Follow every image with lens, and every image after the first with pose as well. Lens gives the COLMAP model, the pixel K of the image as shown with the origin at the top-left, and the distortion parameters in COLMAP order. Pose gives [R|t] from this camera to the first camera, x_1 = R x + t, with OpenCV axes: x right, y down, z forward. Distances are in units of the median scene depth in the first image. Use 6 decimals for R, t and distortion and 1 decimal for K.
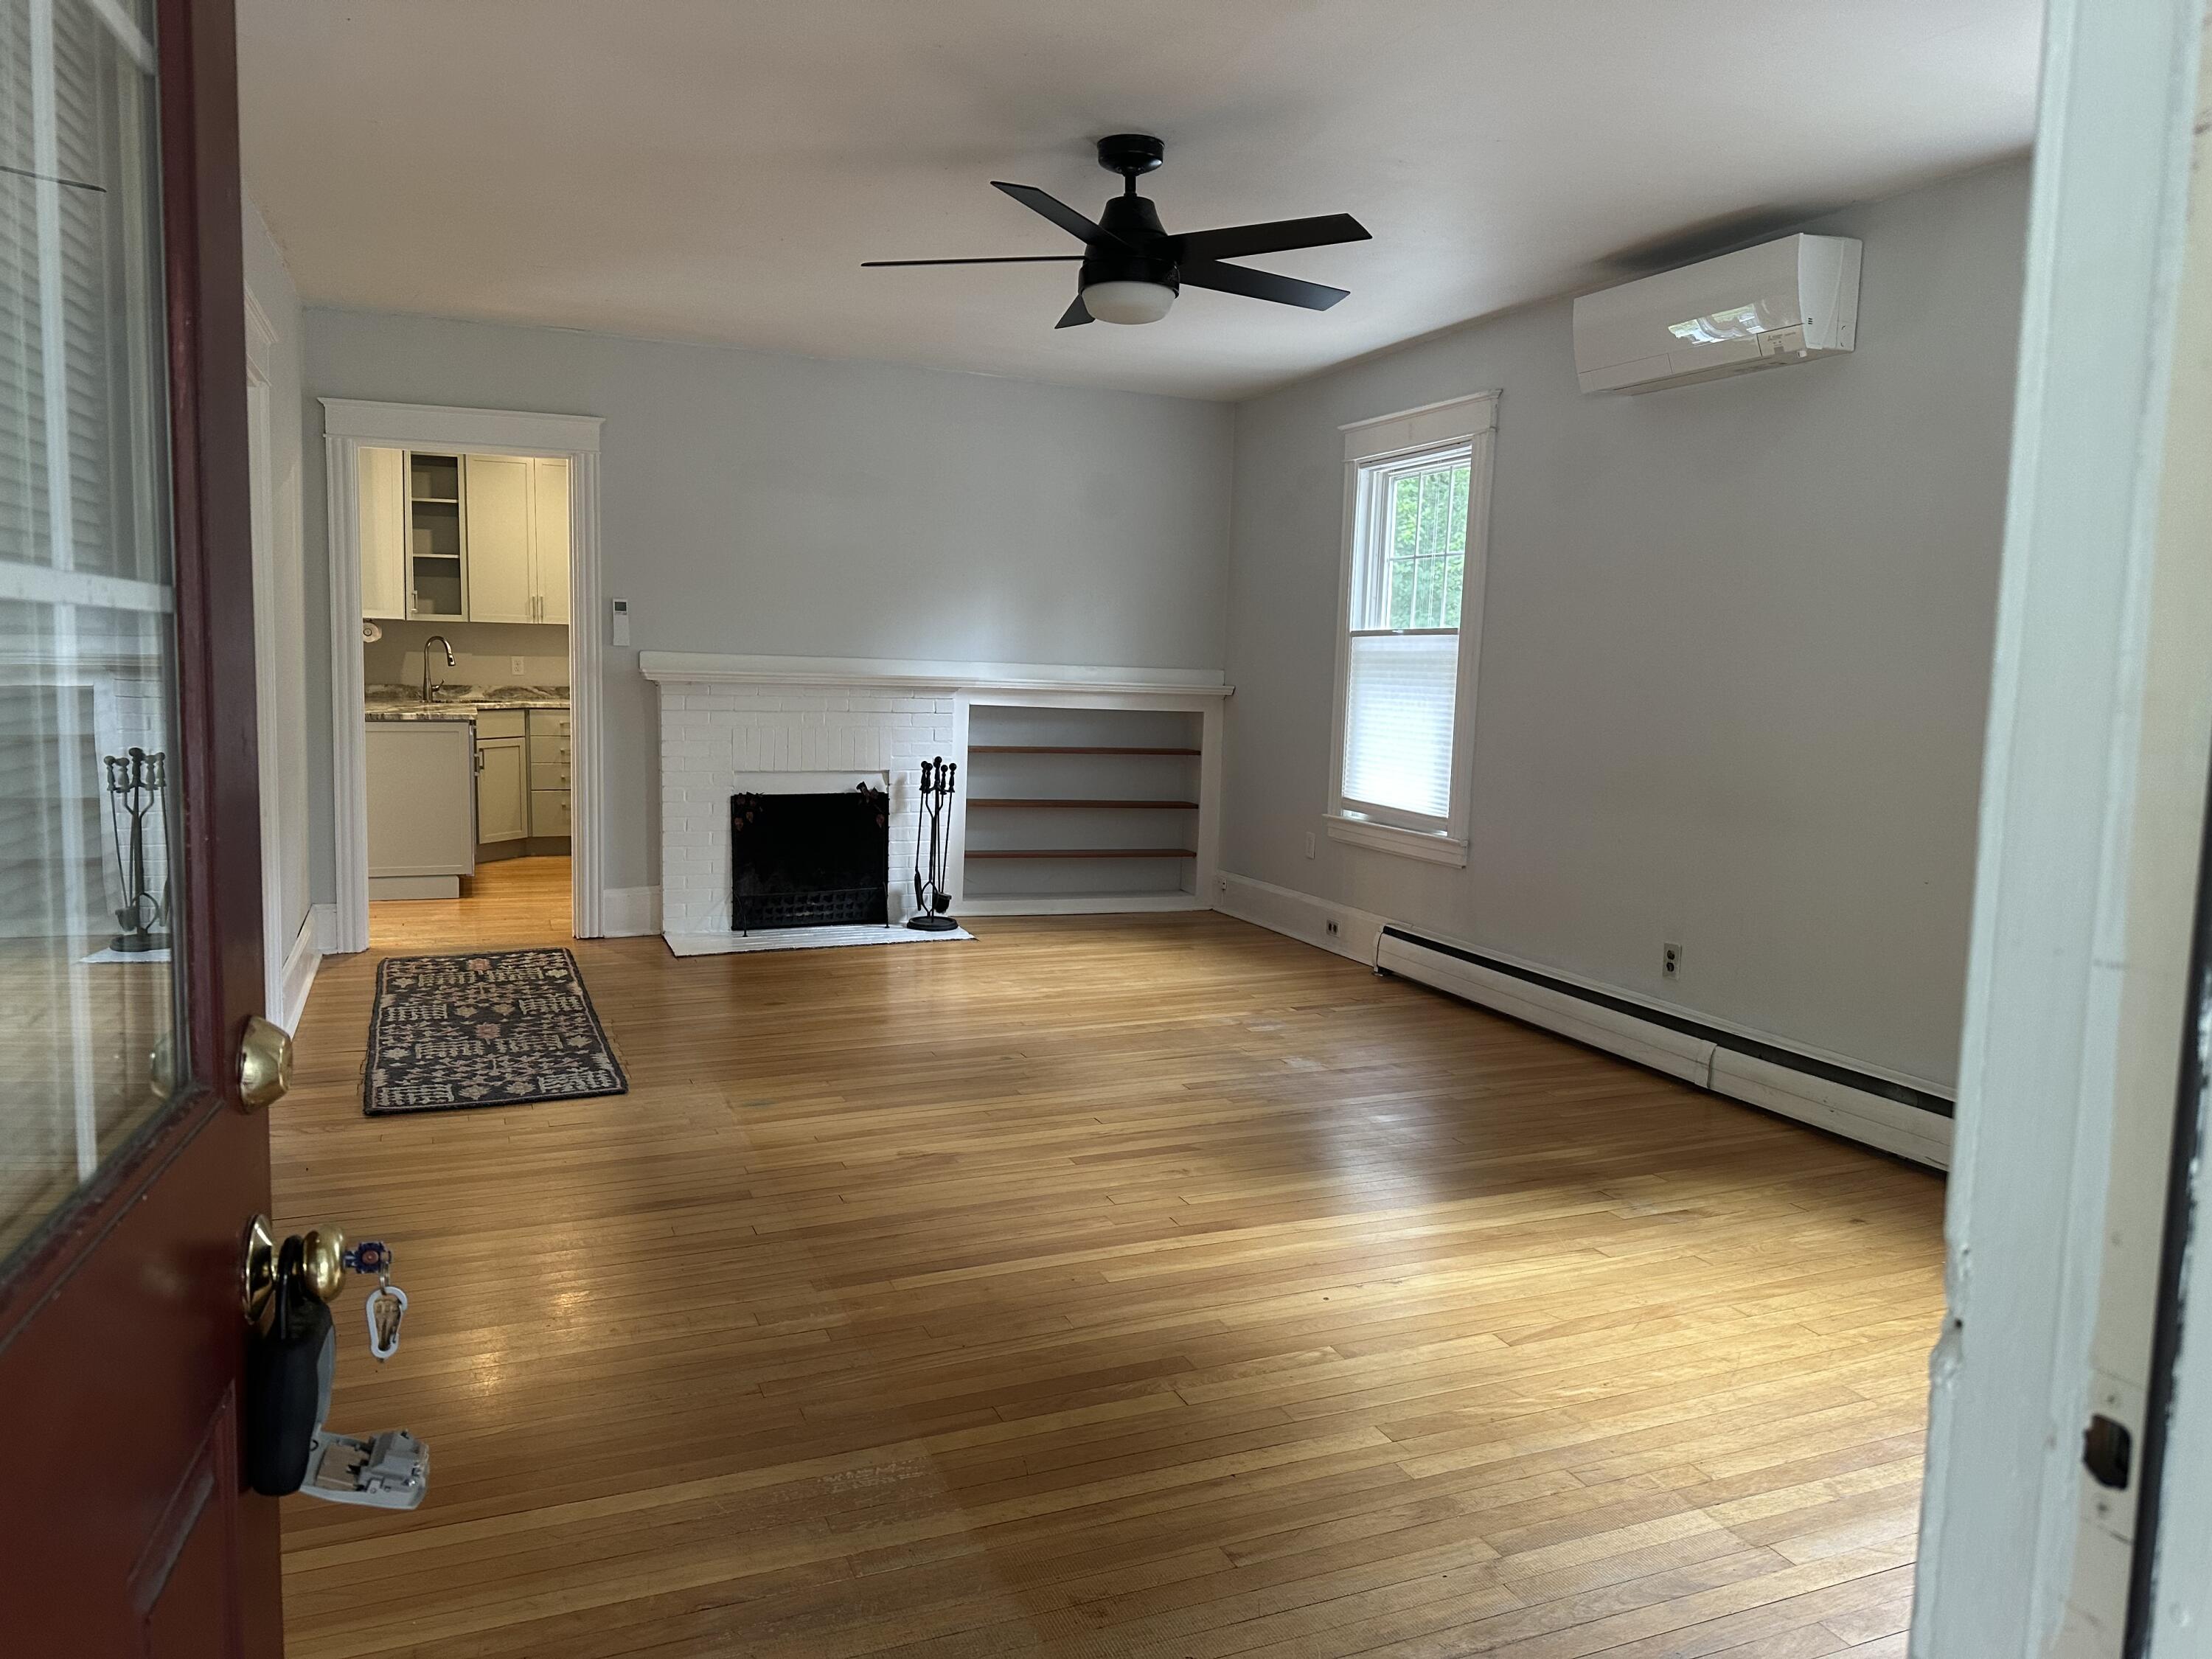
lens RADIAL K [[1526.8, 0, 1107.6], [0, 1526.8, 833.1], [0, 0, 1]] dist [0.008411, 0.001213]
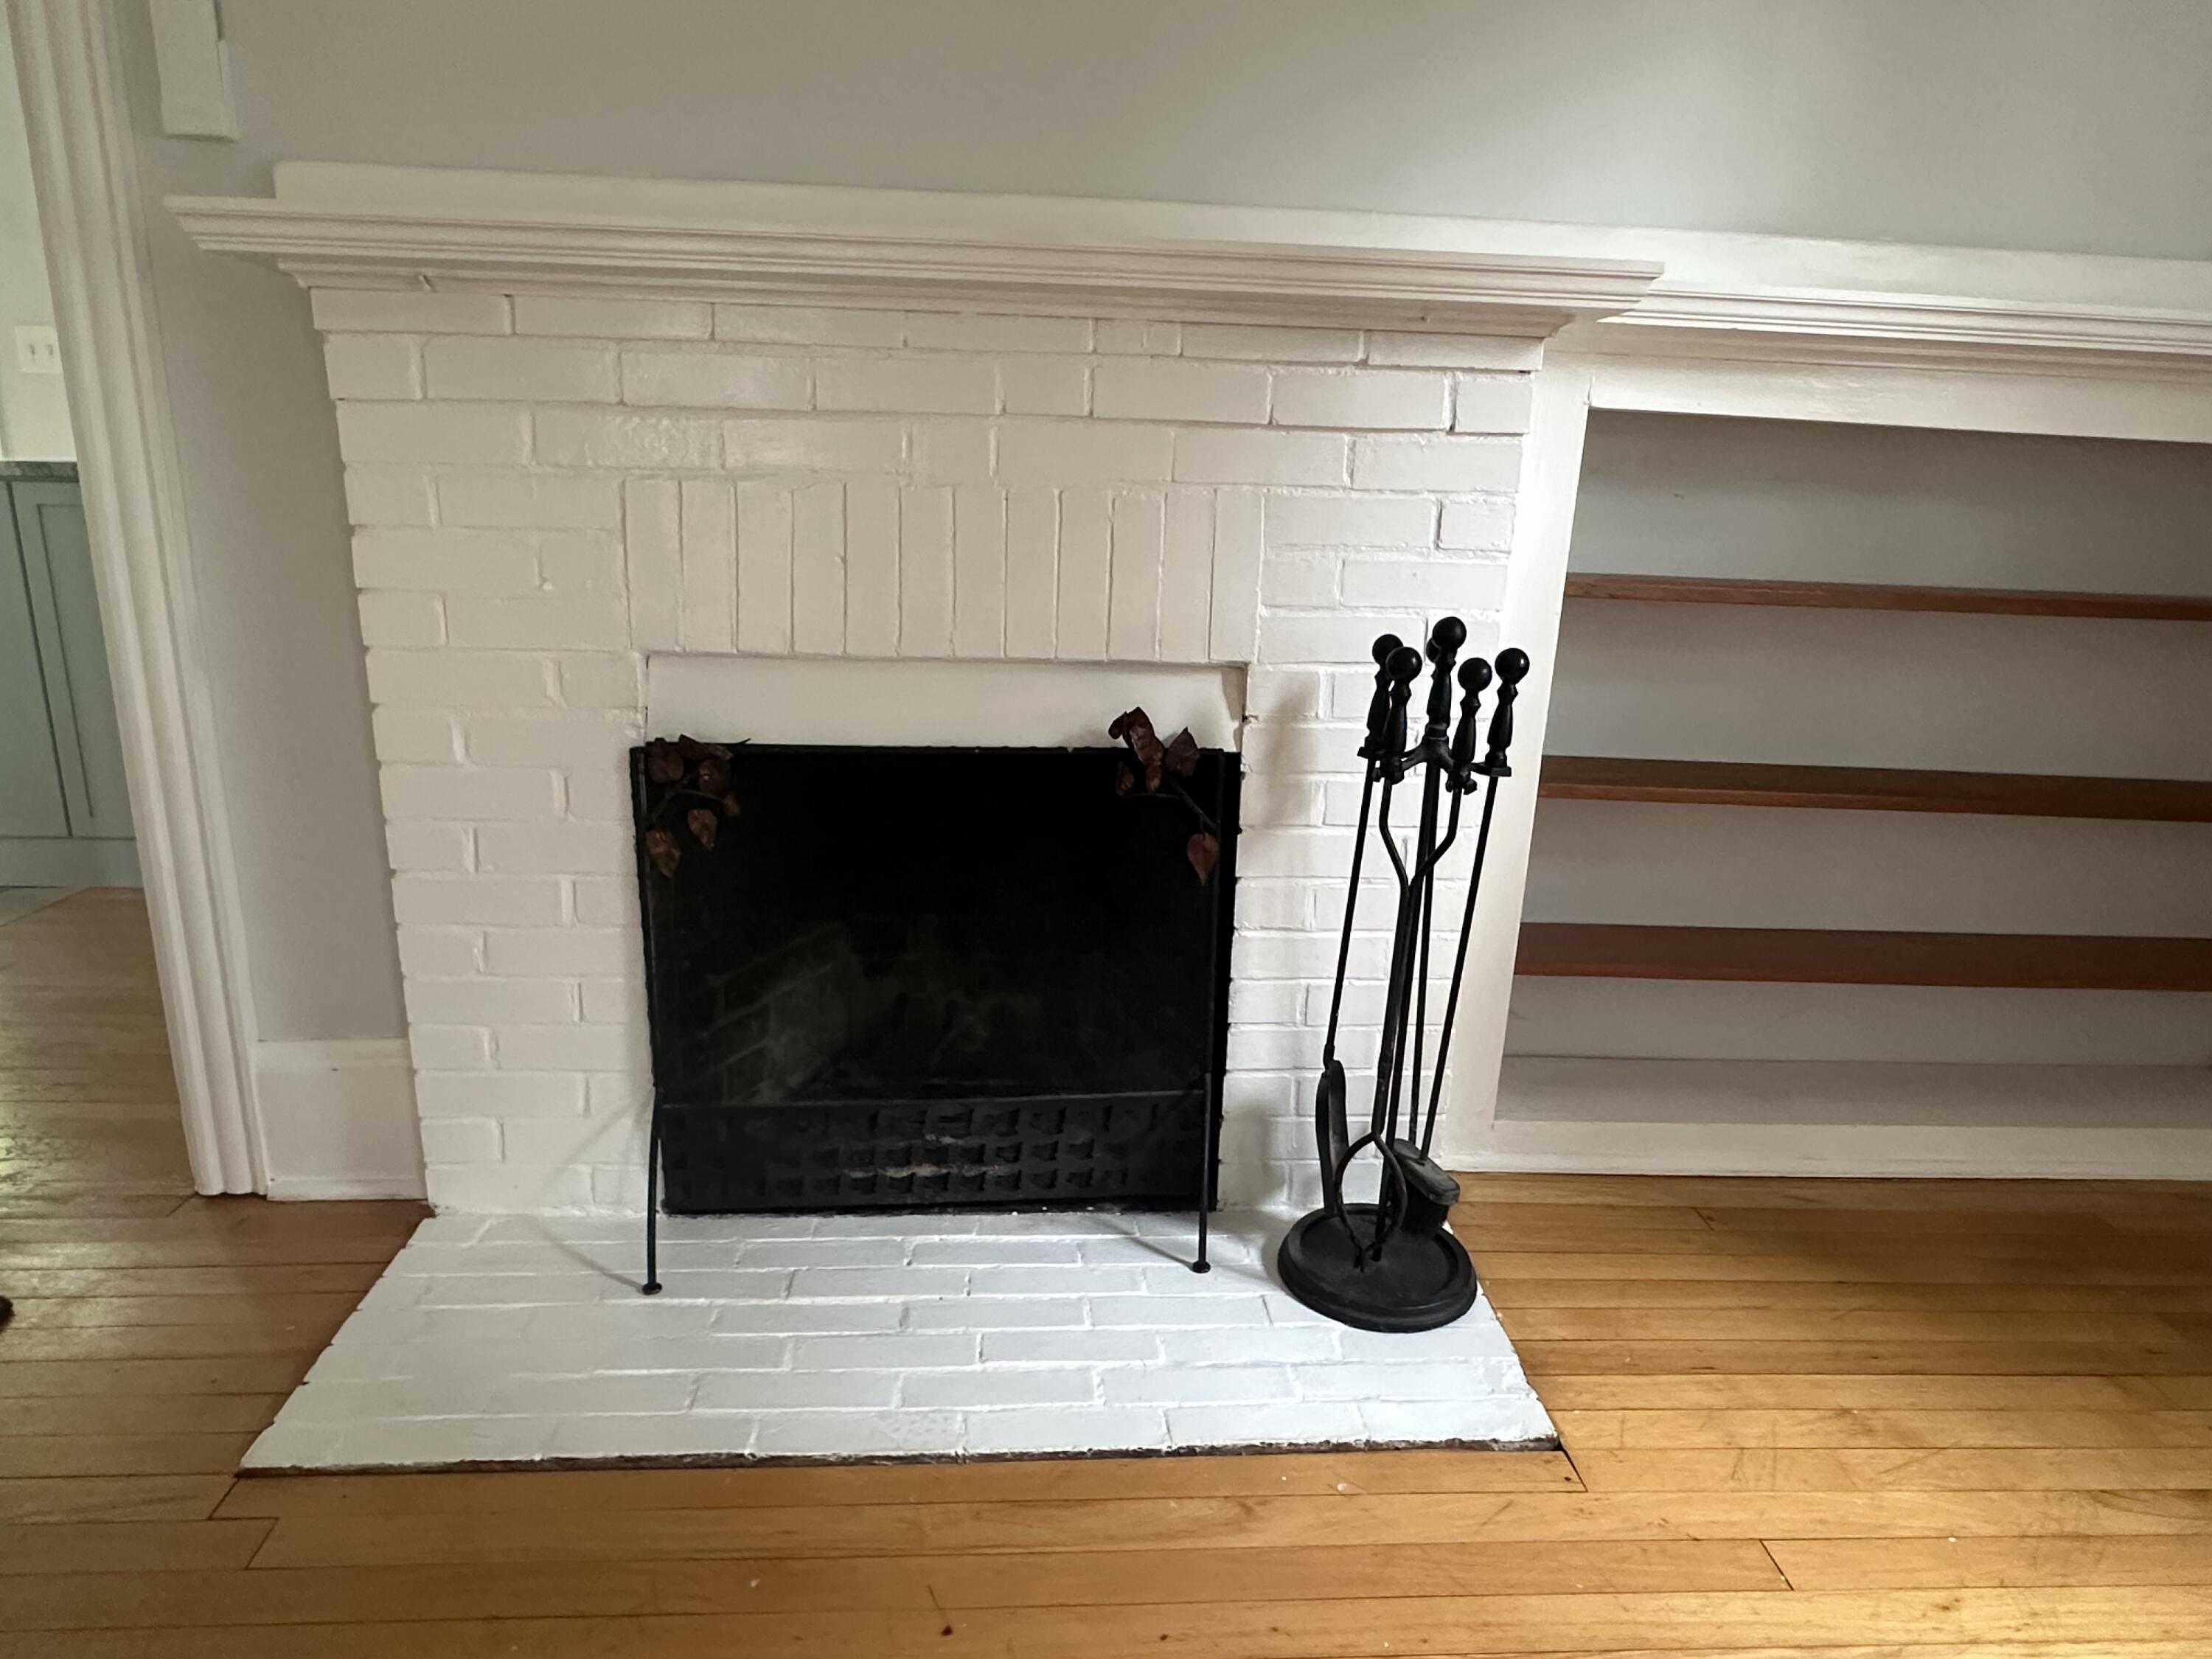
lens RADIAL K [[1354.0, 0, 1111.9], [0, 1354.0, 824.2], [0, 0, 1]] dist [-0.003666, -0.000037]
pose [[0.940271, 0.086815, -0.329171, -0.088666], [-0.040973, 0.988768, 0.143735, -0.046512], [0.337952, -0.121663, 0.933267, 0.785883]]
